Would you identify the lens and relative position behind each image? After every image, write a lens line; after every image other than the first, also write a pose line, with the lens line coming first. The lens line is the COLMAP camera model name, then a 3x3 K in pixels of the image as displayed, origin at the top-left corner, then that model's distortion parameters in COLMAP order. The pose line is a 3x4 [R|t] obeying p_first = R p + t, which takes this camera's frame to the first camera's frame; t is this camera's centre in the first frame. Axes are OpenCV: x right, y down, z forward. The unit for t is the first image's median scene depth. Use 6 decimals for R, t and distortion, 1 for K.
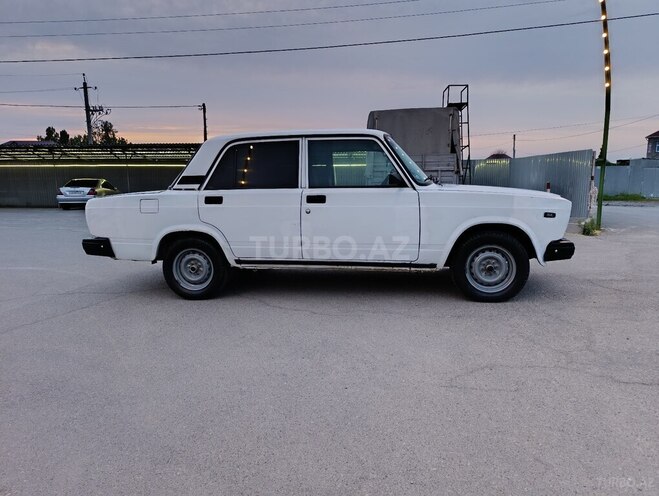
lens RADIAL K [[452.3, 0, 338.2], [0, 452.3, 225.1], [0, 0, 1]] dist [0.027760, -0.016892]
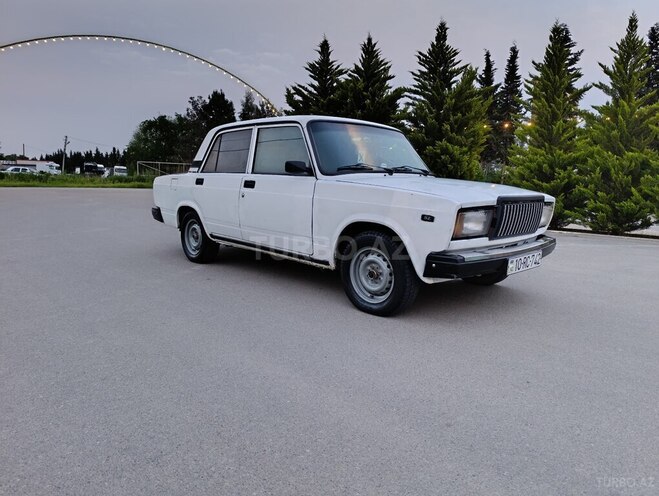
lens RADIAL K [[452.3, 0, 334.1], [0, 452.3, 243.9], [0, 0, 1]] dist [0.027760, -0.016892]
pose [[0.802579, 0.127853, -0.582683, 0.718242], [-0.104797, 0.991791, 0.073274, -0.017099], [0.587268, 0.002255, 0.809389, 0.256300]]
